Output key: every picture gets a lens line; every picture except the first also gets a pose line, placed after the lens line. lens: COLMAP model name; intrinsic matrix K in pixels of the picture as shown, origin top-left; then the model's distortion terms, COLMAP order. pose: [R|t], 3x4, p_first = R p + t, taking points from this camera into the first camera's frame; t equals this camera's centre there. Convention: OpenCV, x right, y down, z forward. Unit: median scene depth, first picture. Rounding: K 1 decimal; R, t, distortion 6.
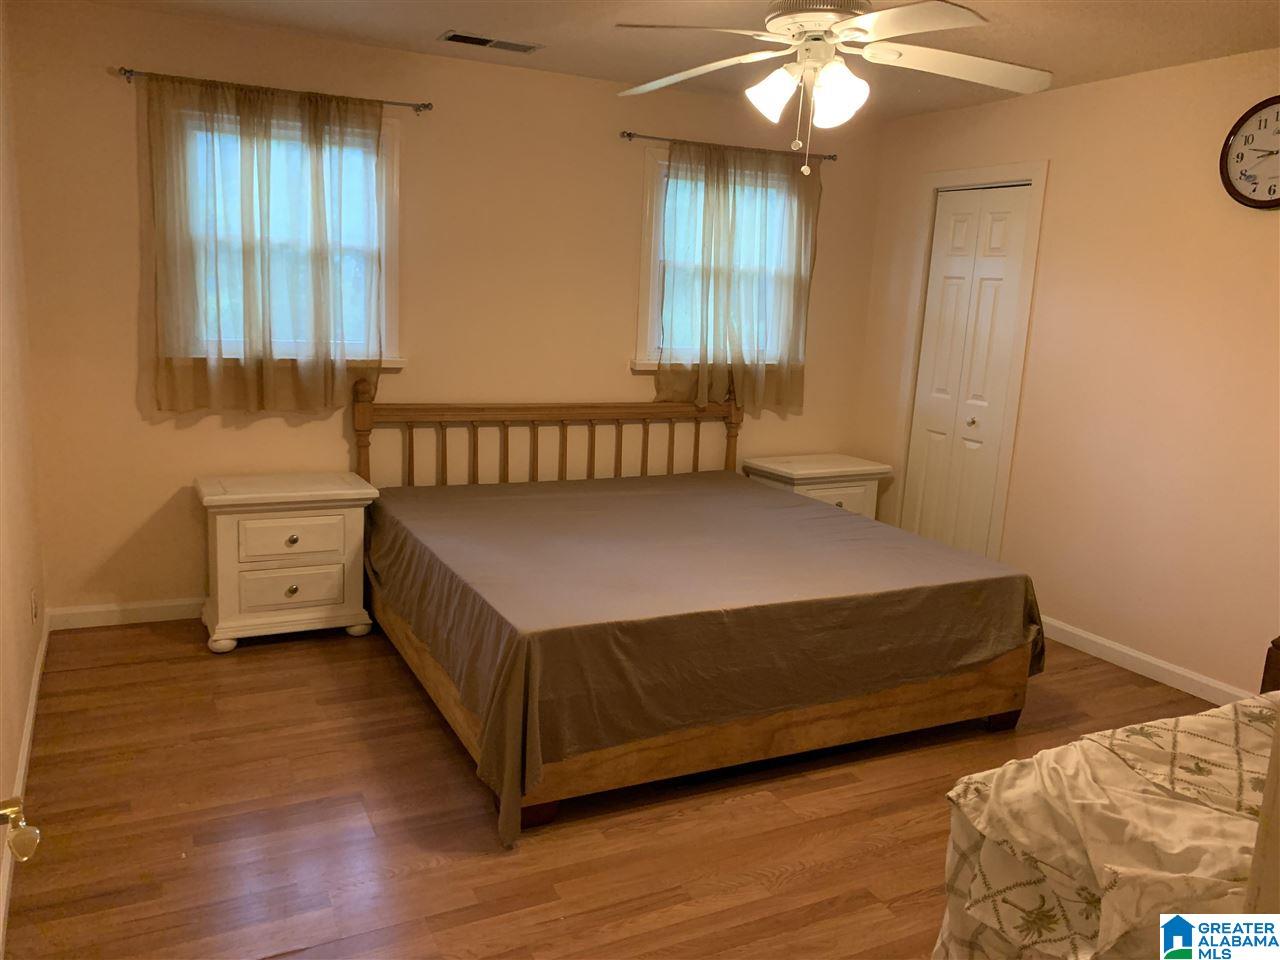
lens RADIAL K [[999.2, 0, 640.8], [0, 999.2, 476.2], [0, 0, 1]] dist [0.030356, -0.009694]
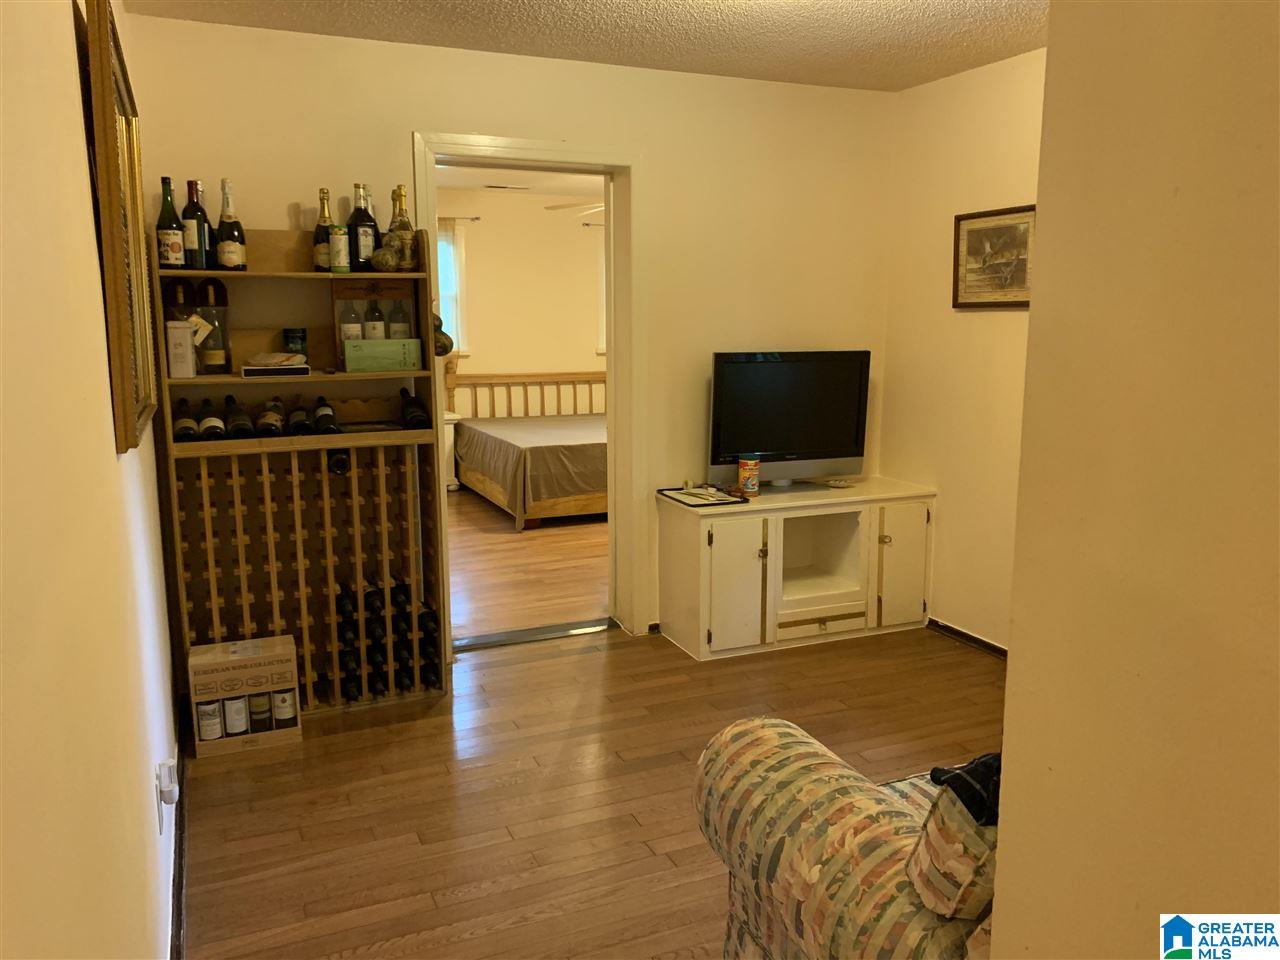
lens RADIAL K [[999.2, 0, 639.1], [0, 999.2, 480.0], [0, 0, 1]] dist [0.030356, -0.009694]
pose [[0.997088, -0.038667, -0.065735, 0.218579], [0.037260, 0.999052, -0.022492, 0.201780], [0.066542, 0.019977, 0.997584, -0.958851]]
